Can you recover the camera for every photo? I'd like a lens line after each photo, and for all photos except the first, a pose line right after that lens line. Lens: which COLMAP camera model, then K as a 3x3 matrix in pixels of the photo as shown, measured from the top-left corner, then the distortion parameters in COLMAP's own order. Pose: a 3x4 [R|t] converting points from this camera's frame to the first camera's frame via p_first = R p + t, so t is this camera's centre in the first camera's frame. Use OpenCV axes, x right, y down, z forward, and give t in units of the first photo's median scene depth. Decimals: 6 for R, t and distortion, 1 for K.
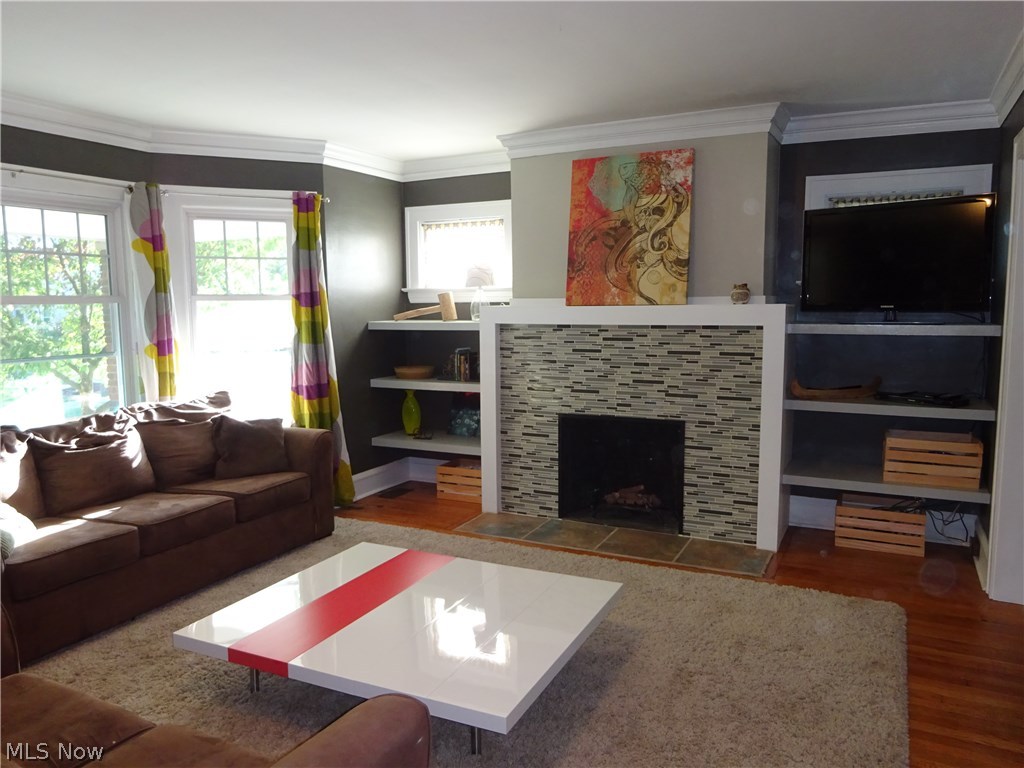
lens RADIAL K [[764.5, 0, 511.9], [0, 764.5, 384.8], [0, 0, 1]] dist [0.007987, -0.004026]
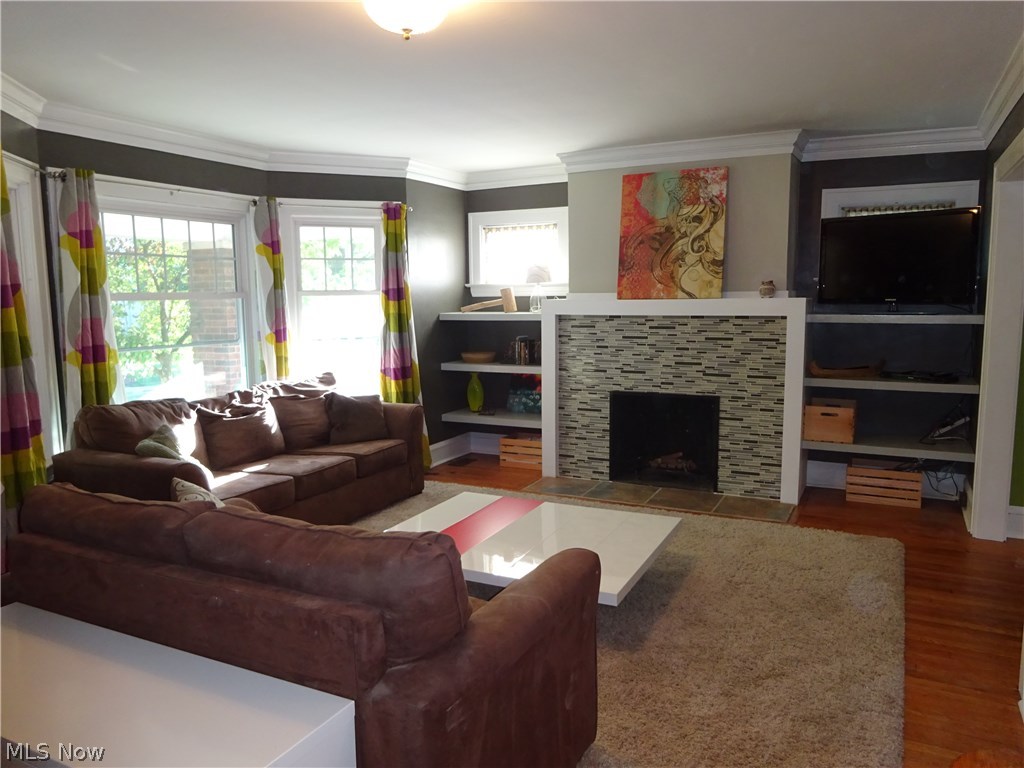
lens RADIAL K [[764.5, 0, 512.5], [0, 764.5, 385.5], [0, 0, 1]] dist [0.007987, -0.004026]
pose [[0.999988, -0.001697, -0.004575, -0.090723], [0.001753, 0.999922, 0.012337, 0.015254], [0.004554, -0.012345, 0.999913, -0.190123]]
